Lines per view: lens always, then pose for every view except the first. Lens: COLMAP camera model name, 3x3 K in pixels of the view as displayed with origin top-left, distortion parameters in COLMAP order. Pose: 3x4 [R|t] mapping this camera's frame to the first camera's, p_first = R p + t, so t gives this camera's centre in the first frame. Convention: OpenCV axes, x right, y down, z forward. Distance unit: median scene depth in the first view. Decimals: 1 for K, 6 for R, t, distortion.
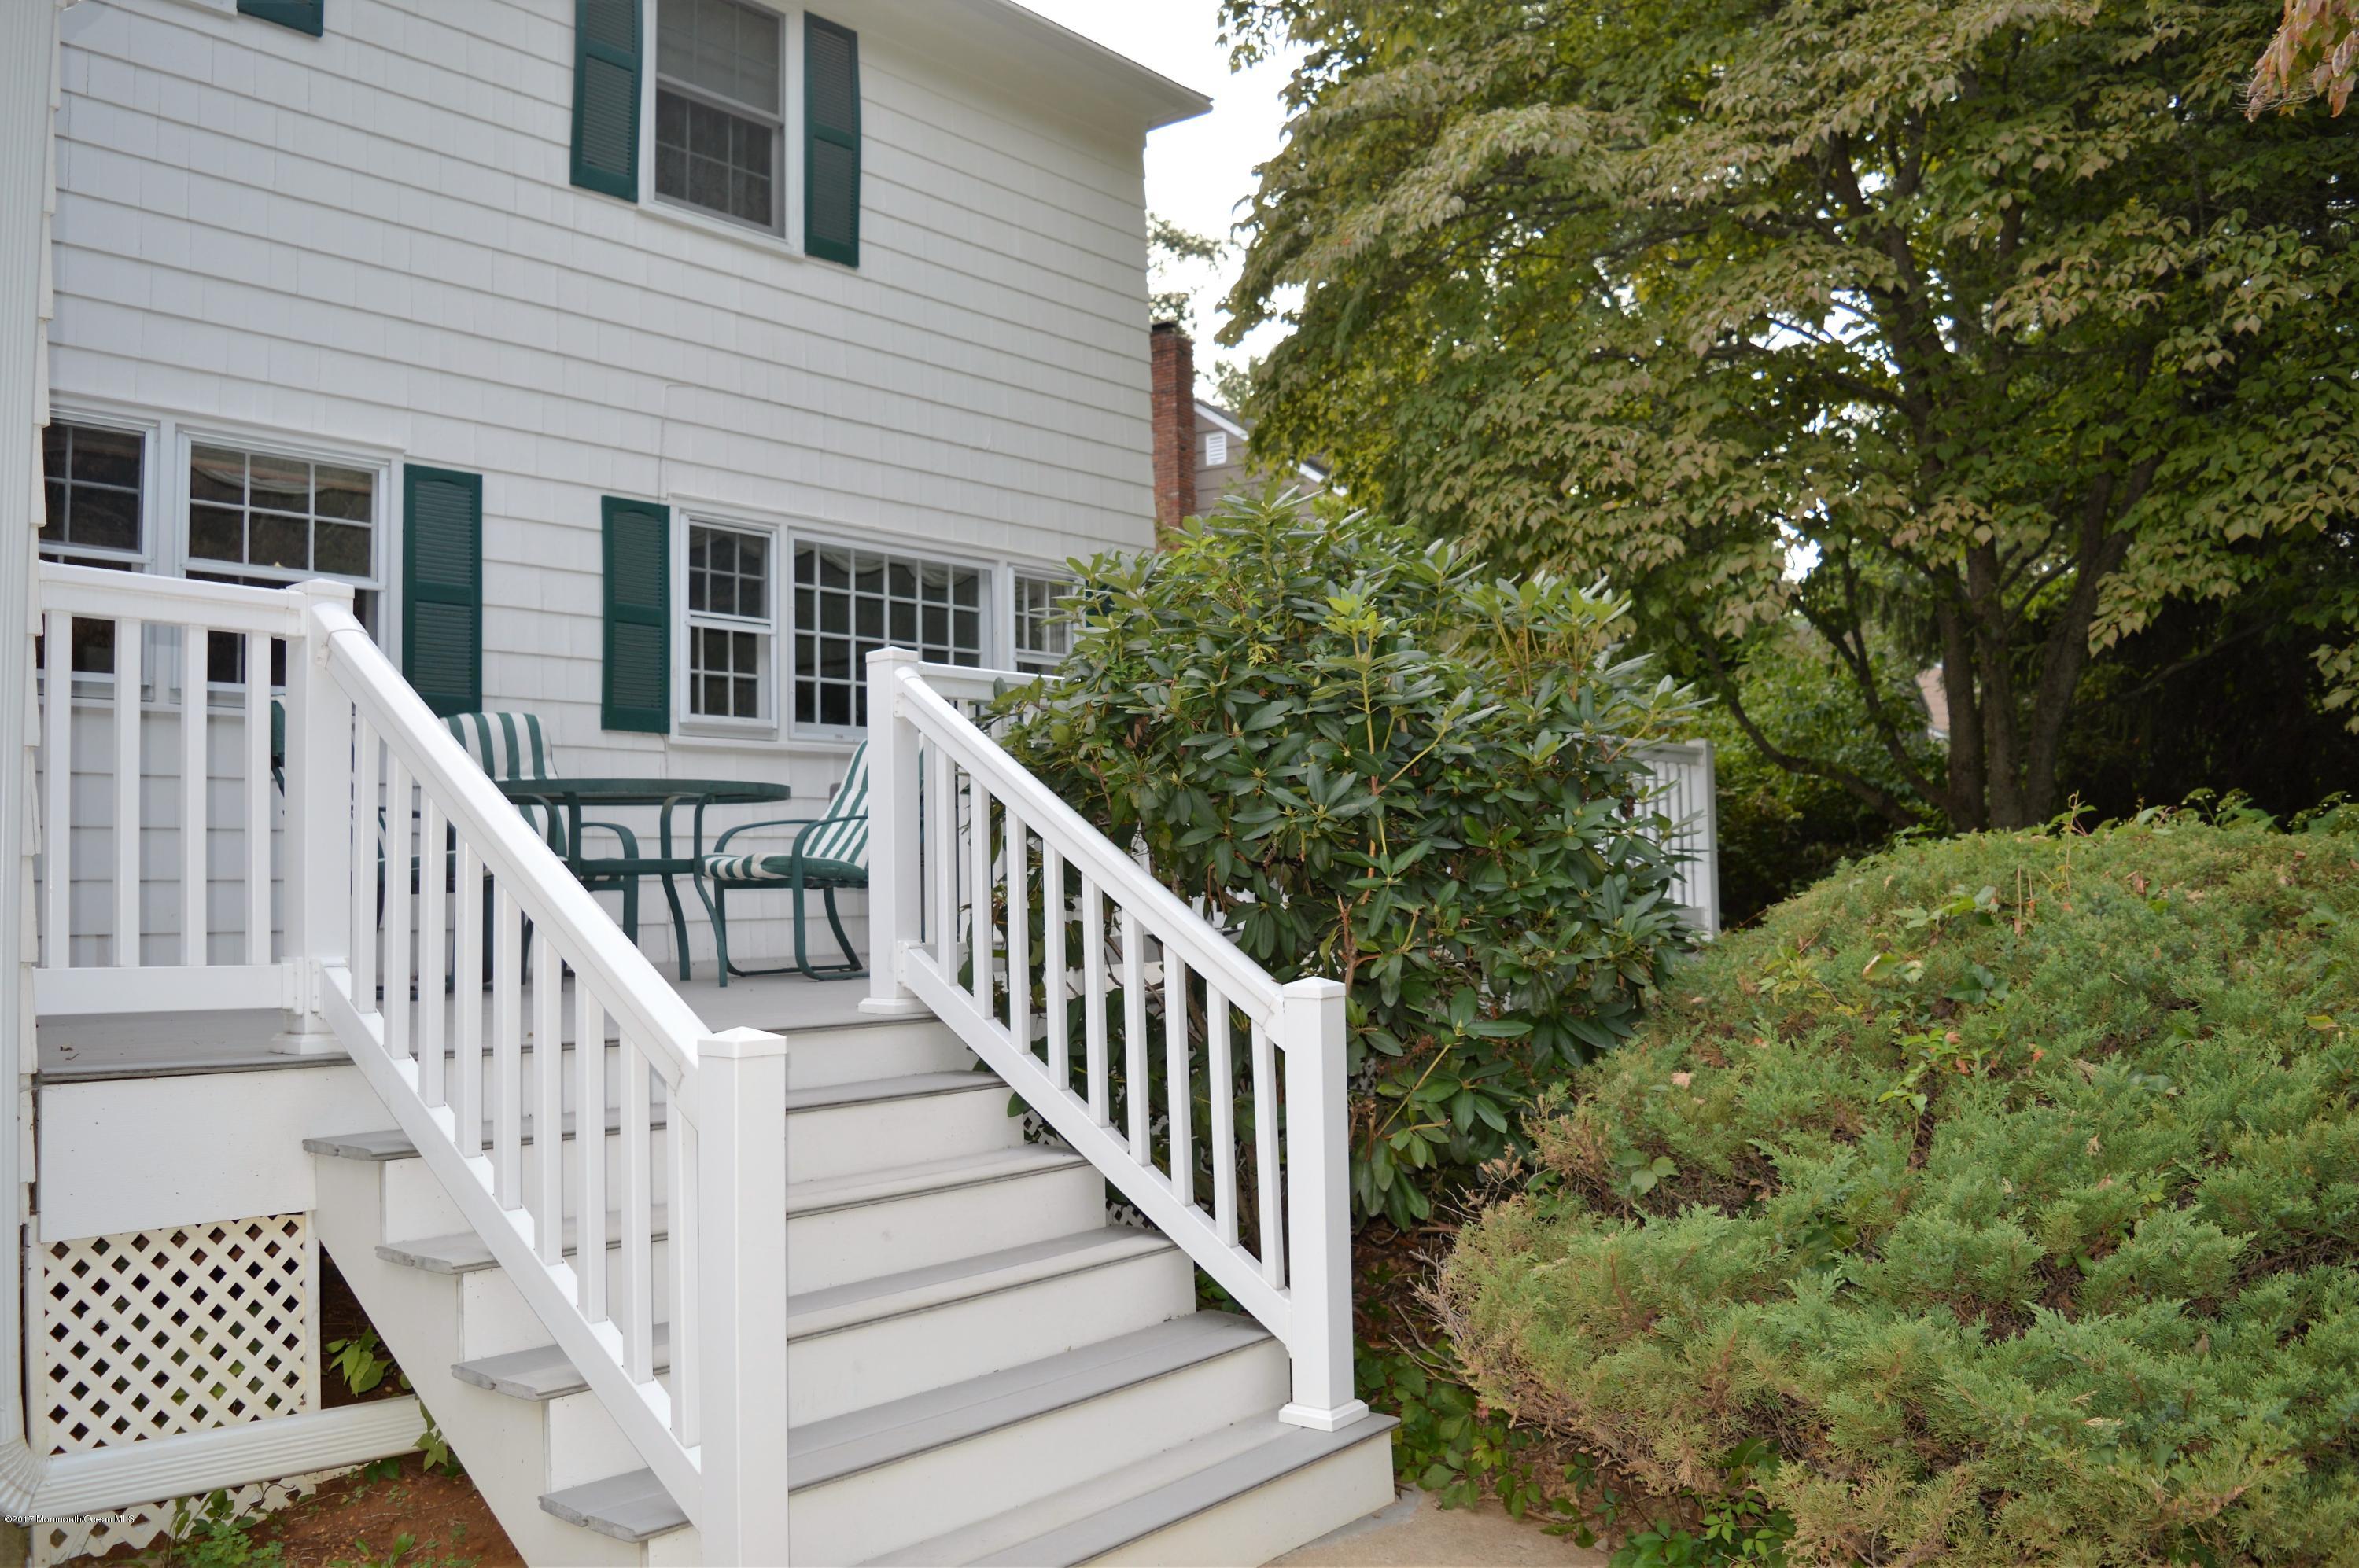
lens RADIAL K [[1865.3, 0, 1176.1], [0, 1865.3, 759.9], [0, 0, 1]] dist [-0.092900, 0.013473]
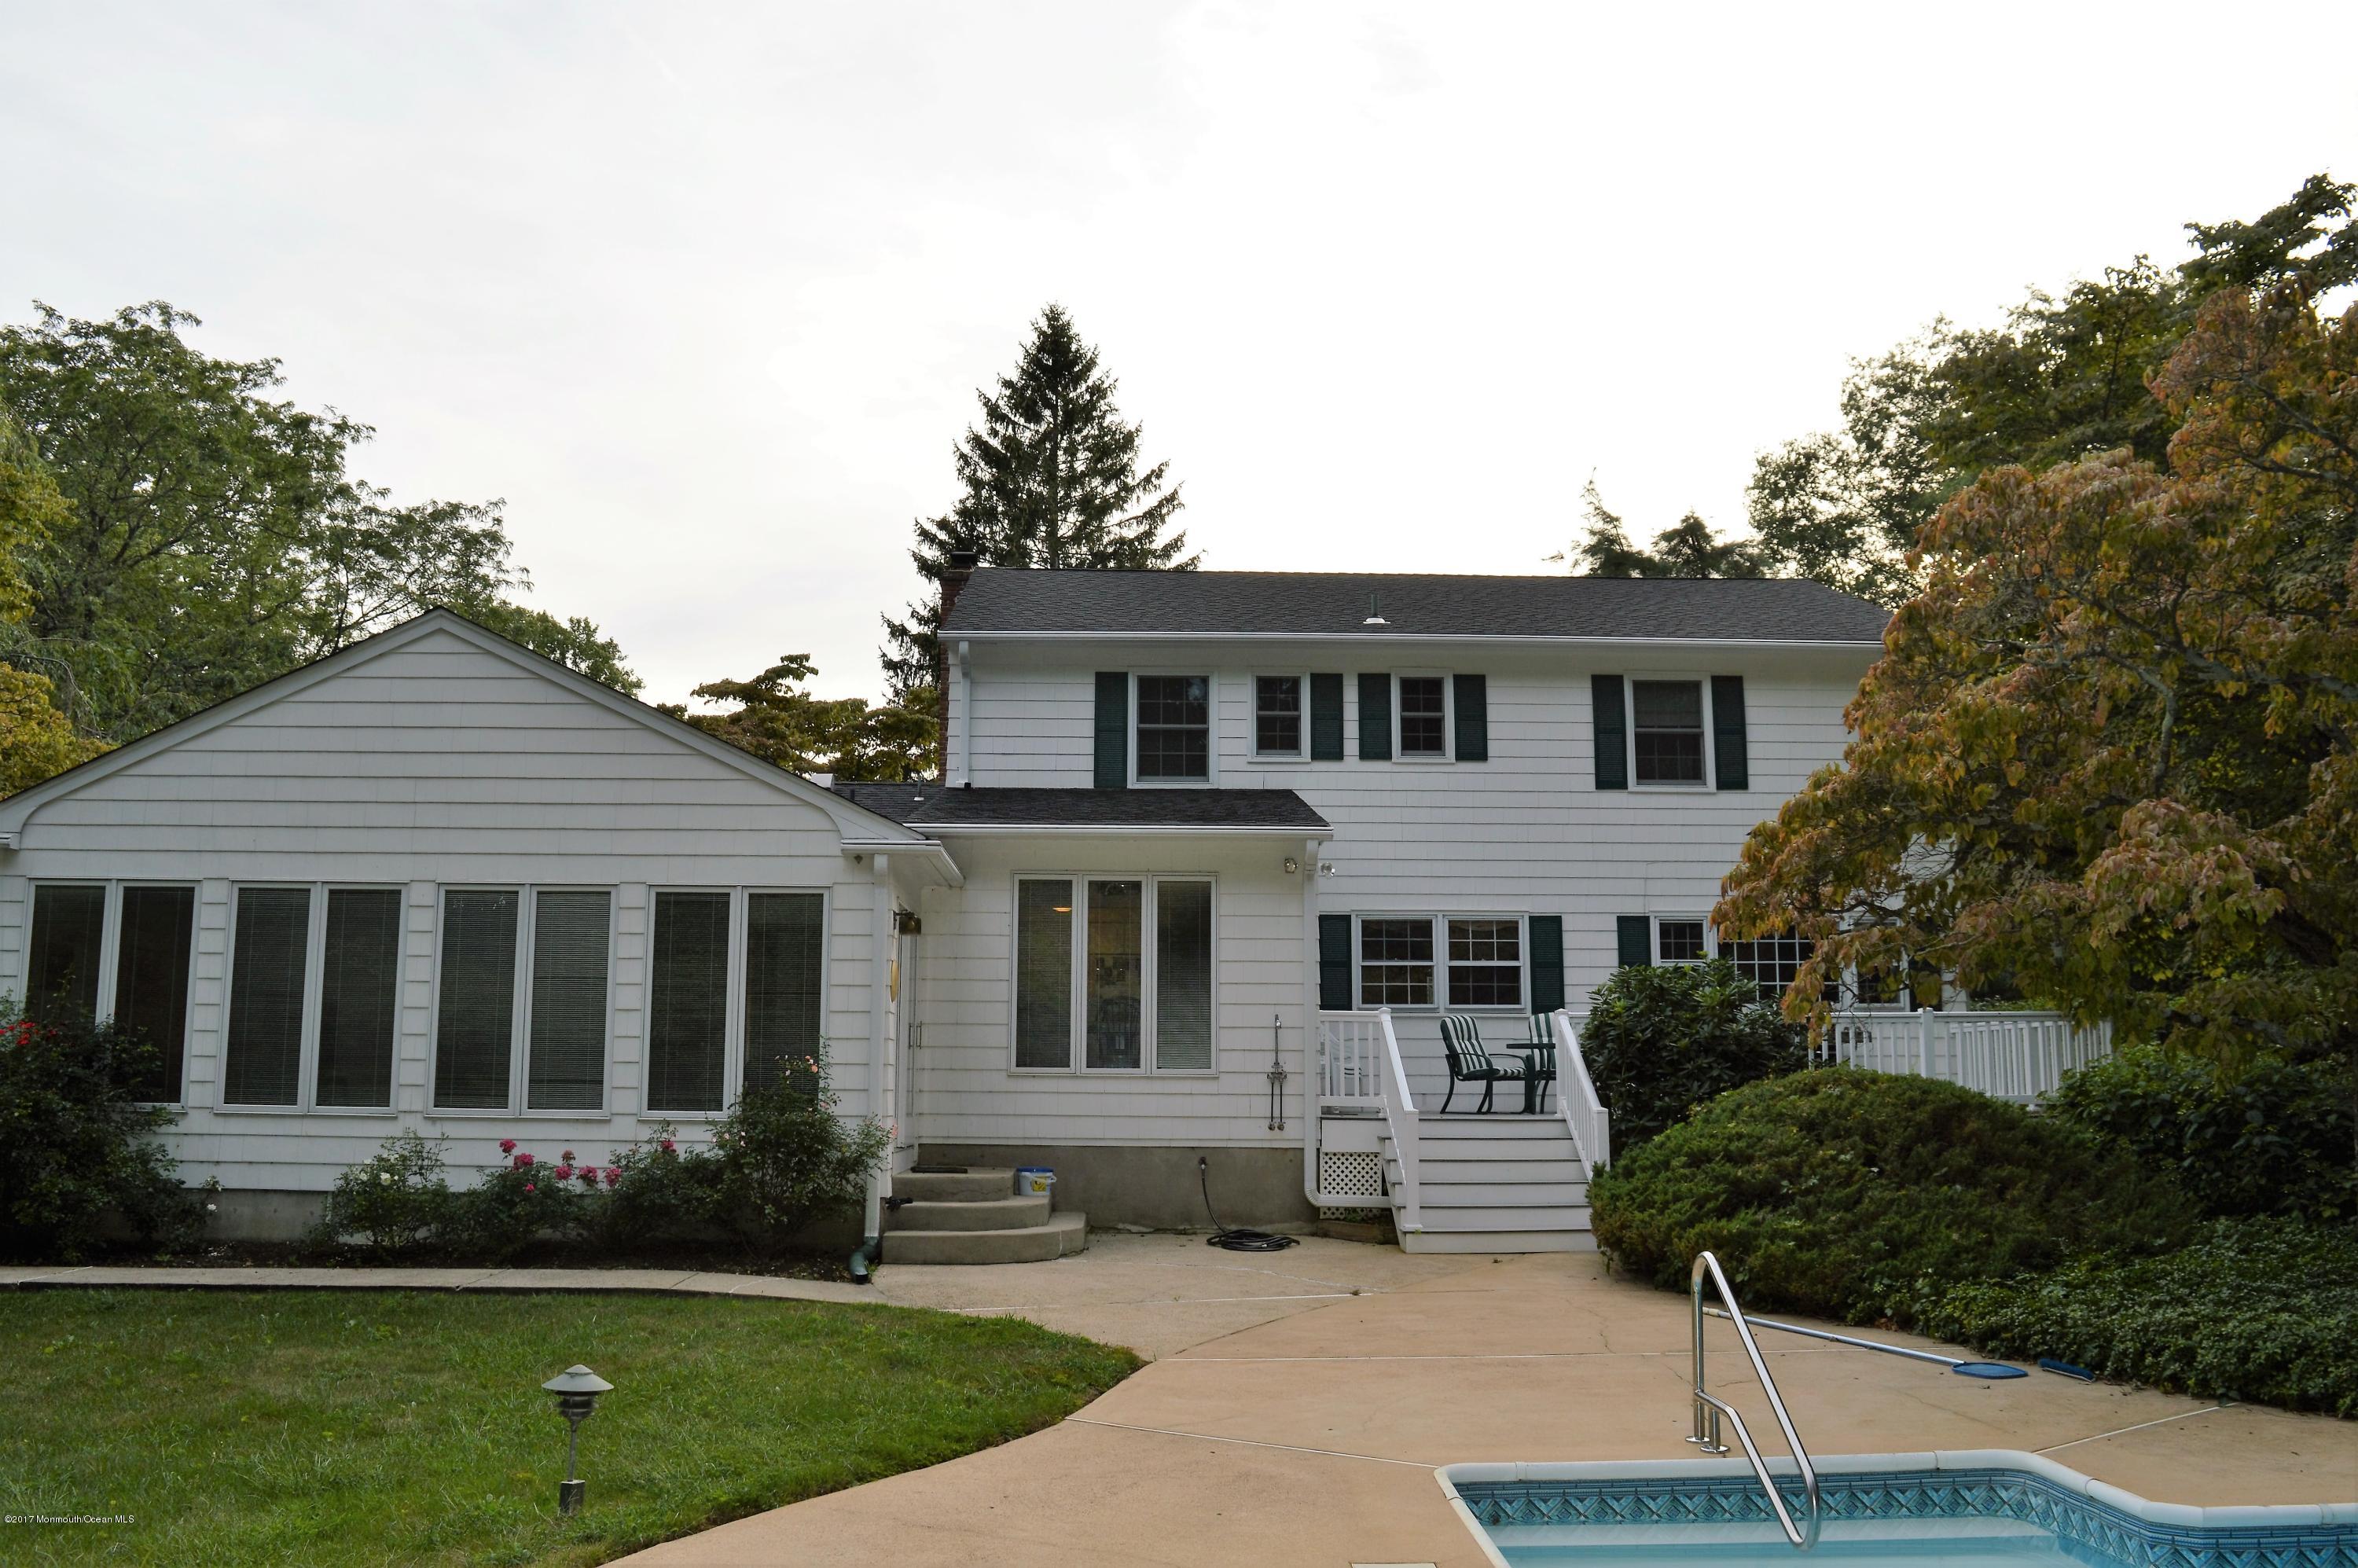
lens RADIAL K [[1864.8, 0, 1175.6], [0, 1864.8, 759.9], [0, 0, 1]] dist [-0.092900, 0.013473]
pose [[0.642546, -0.100759, -0.759593, 1.194369], [0.028189, 0.993754, -0.107975, -0.101920], [0.765728, 0.047967, 0.641373, -1.018705]]
